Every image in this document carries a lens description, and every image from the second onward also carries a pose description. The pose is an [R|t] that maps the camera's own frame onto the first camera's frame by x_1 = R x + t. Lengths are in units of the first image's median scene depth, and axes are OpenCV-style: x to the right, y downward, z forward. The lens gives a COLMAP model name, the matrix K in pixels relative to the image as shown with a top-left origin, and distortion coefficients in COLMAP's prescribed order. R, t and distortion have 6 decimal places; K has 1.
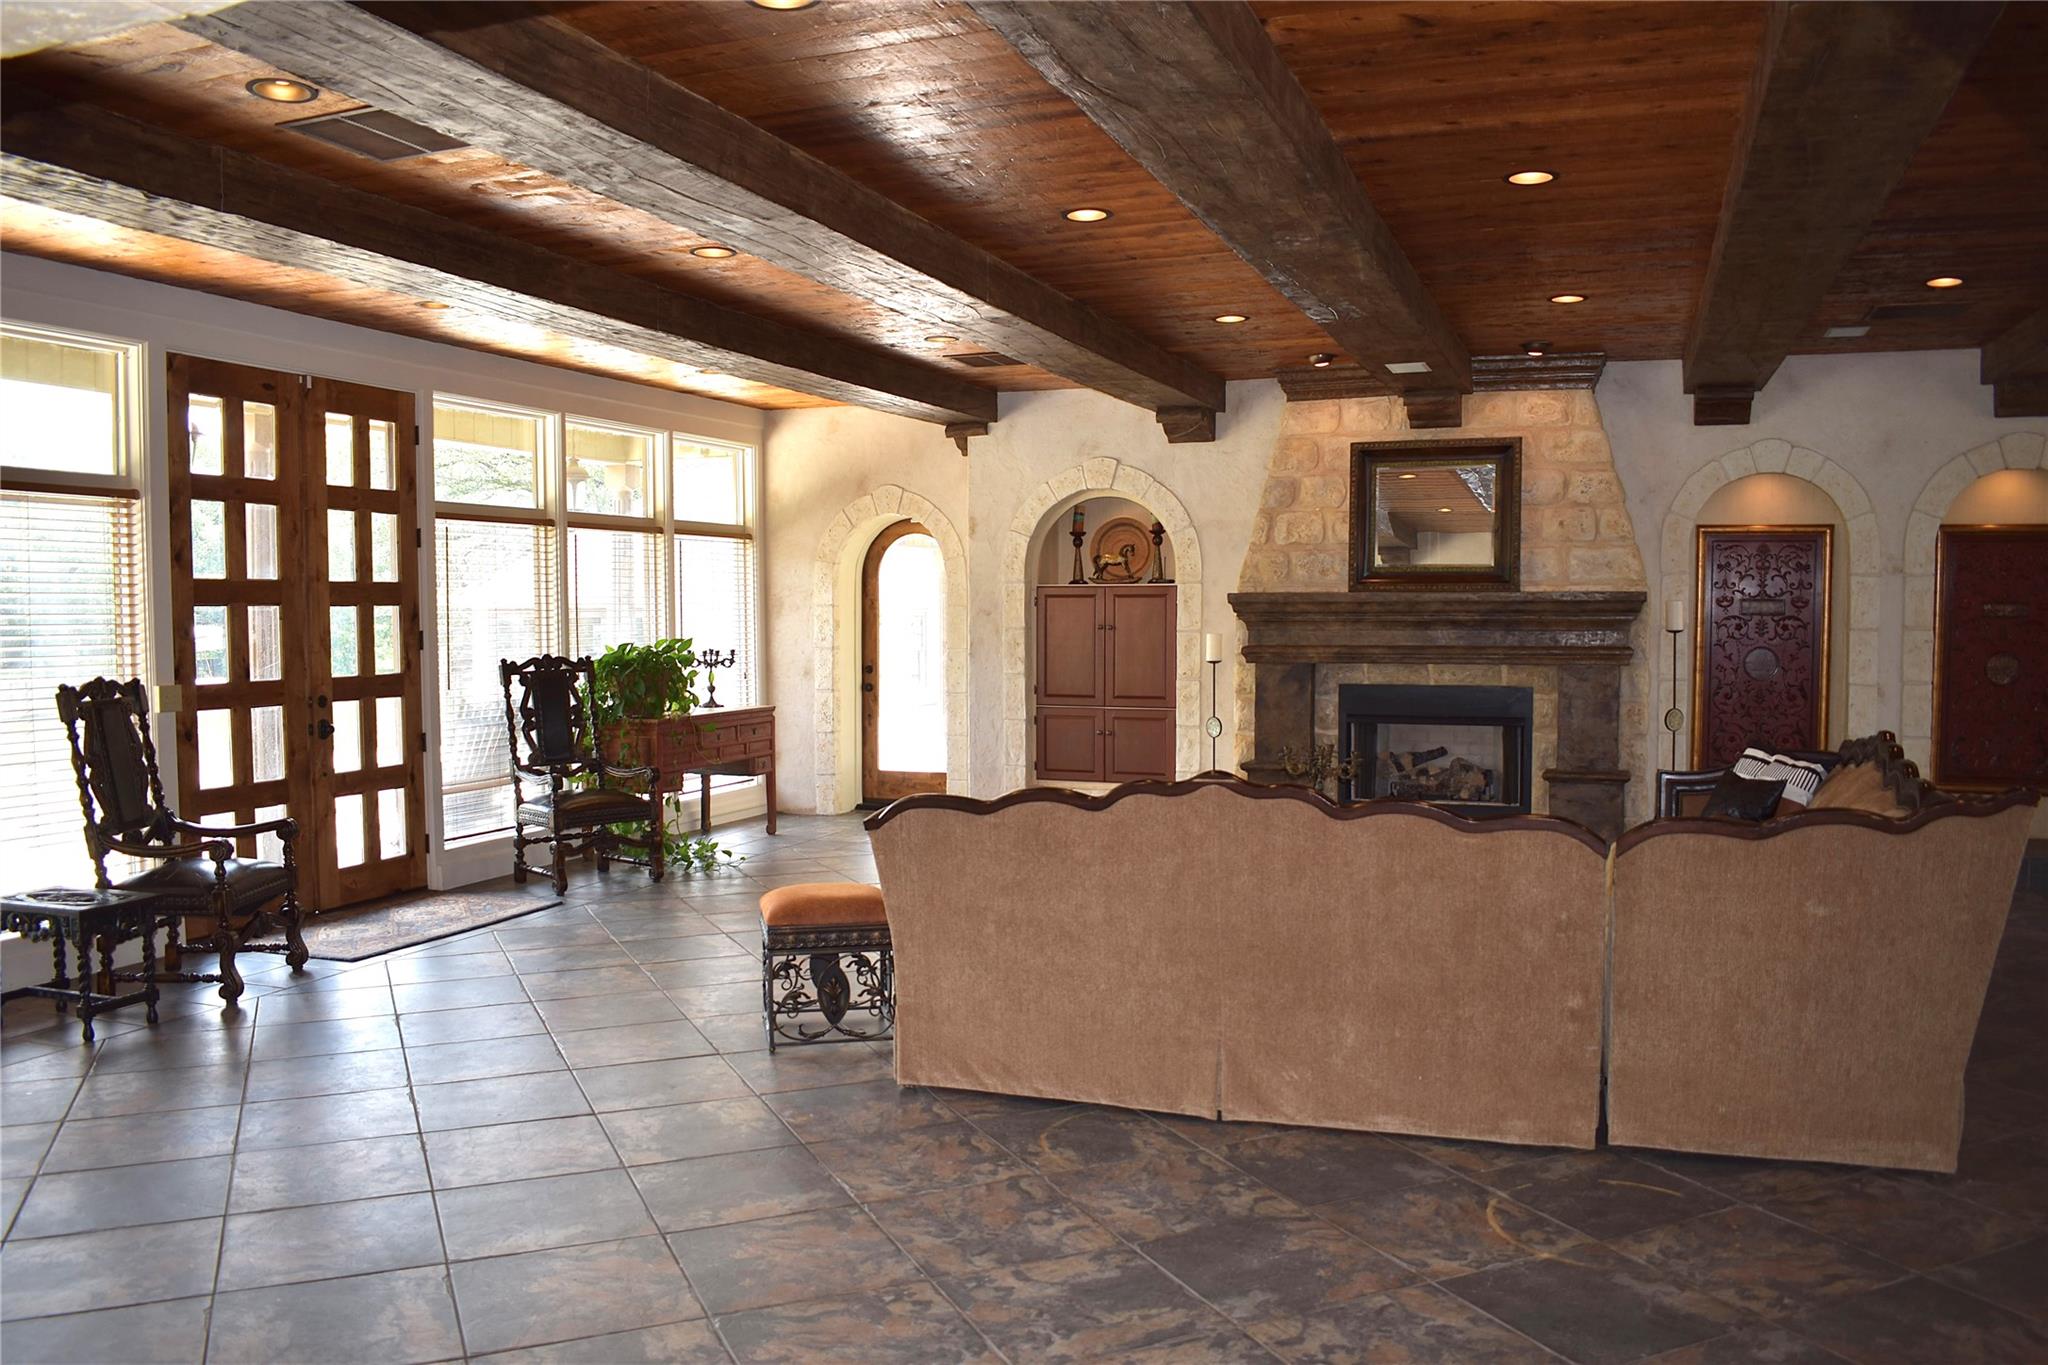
lens RADIAL K [[1608.6, 0, 1024.0], [0, 1608.6, 682.5], [0, 0, 1]] dist [-0.089739, 0.009963]
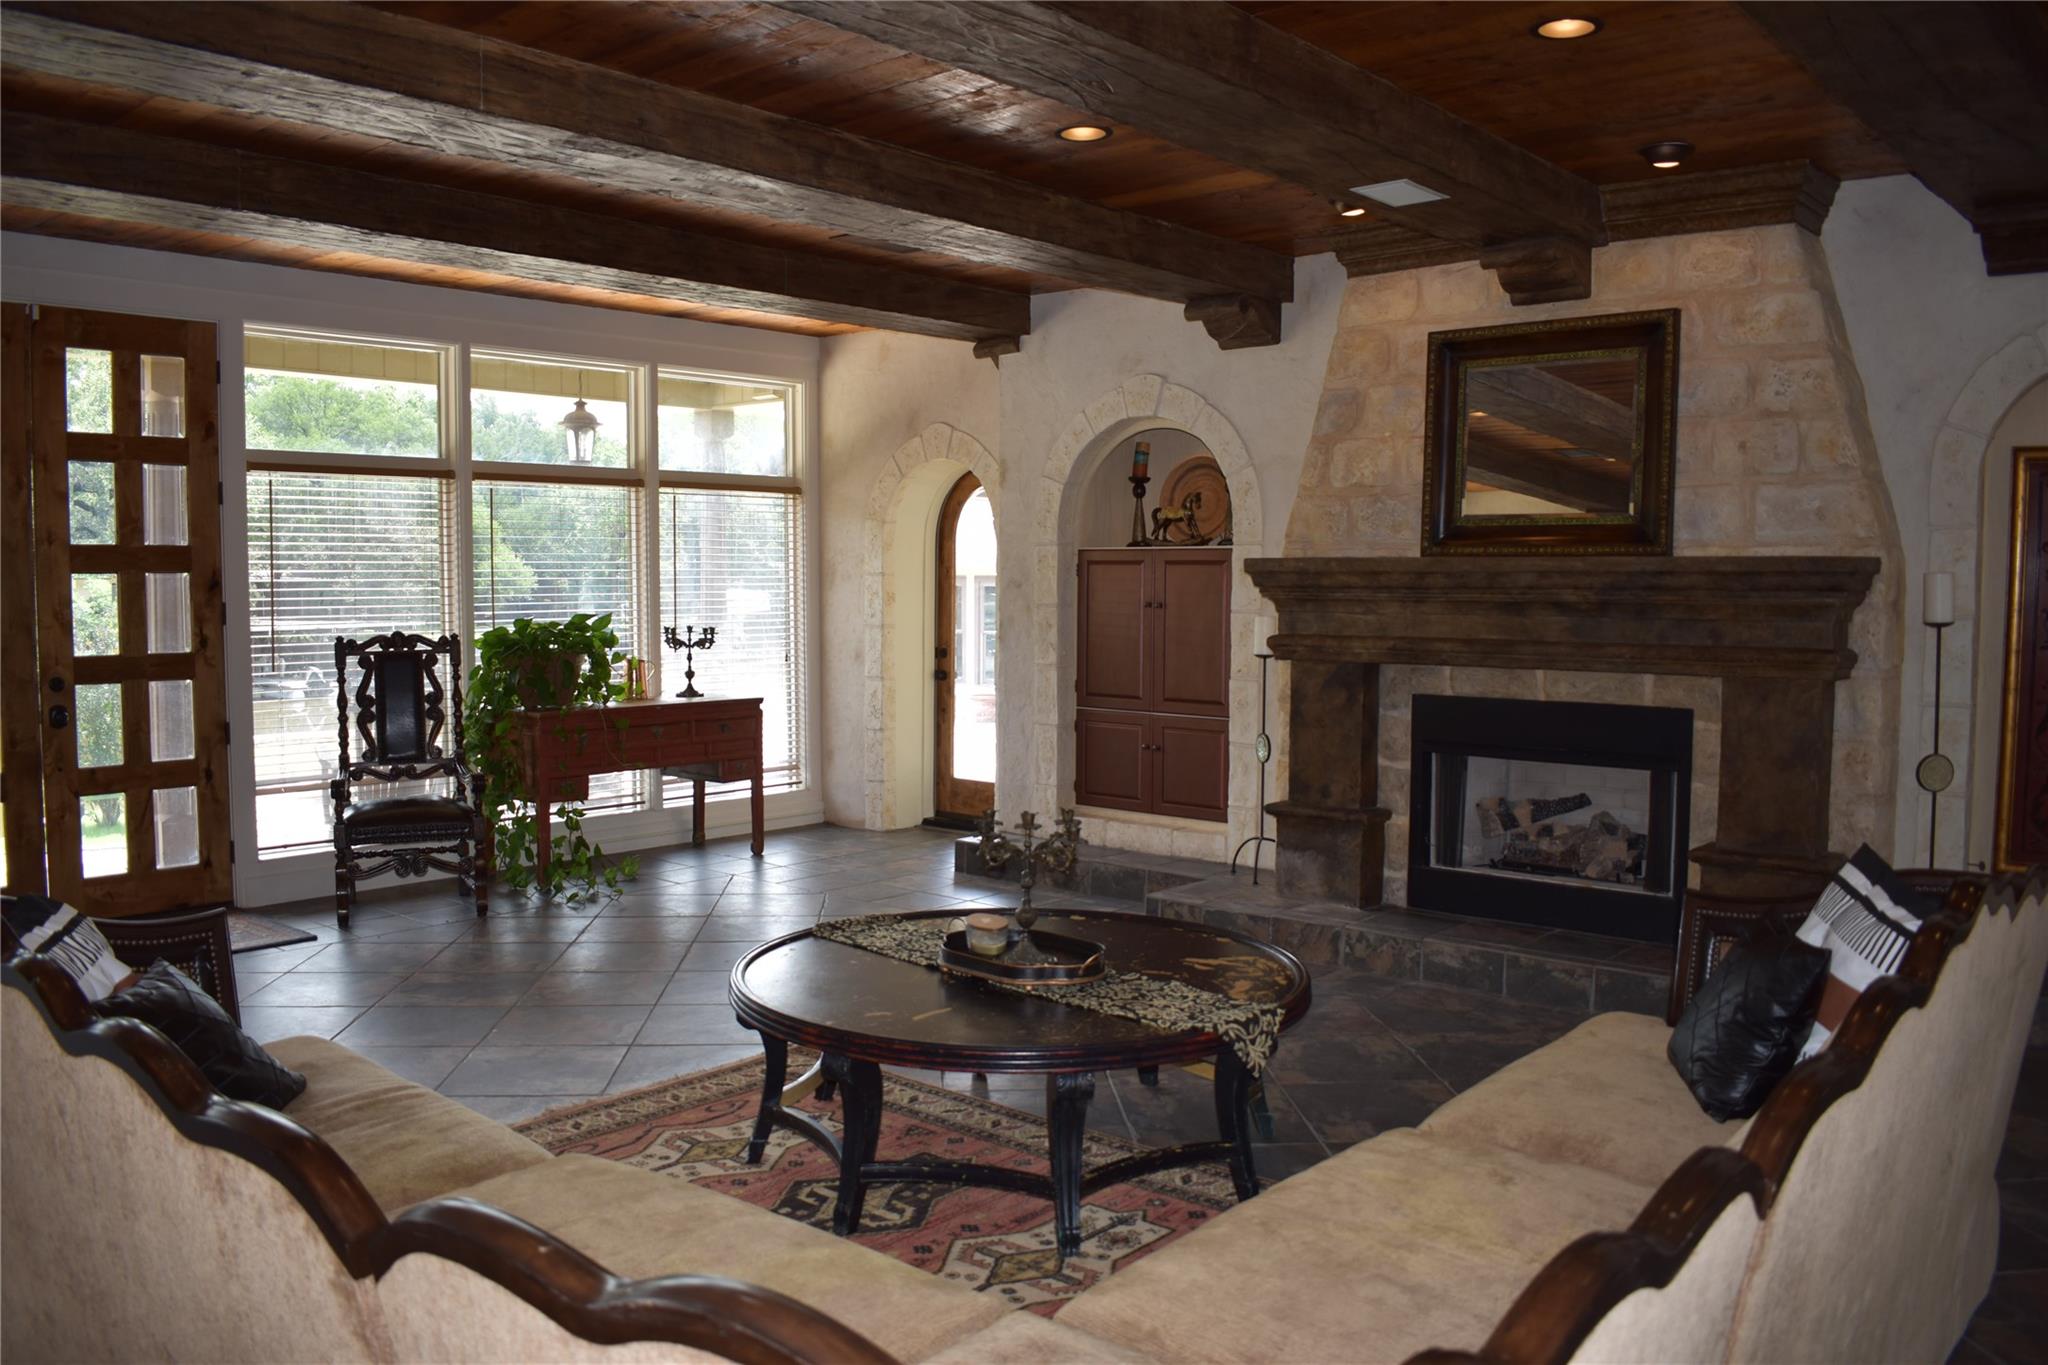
lens RADIAL K [[1608.6, 0, 1024.0], [0, 1608.6, 682.5], [0, 0, 1]] dist [-0.089739, 0.009963]
pose [[0.937198, 0.027692, -0.347697, 0.280931], [-0.021012, 0.999515, 0.022968, -0.016062], [0.348165, -0.014219, 0.937325, 0.318294]]
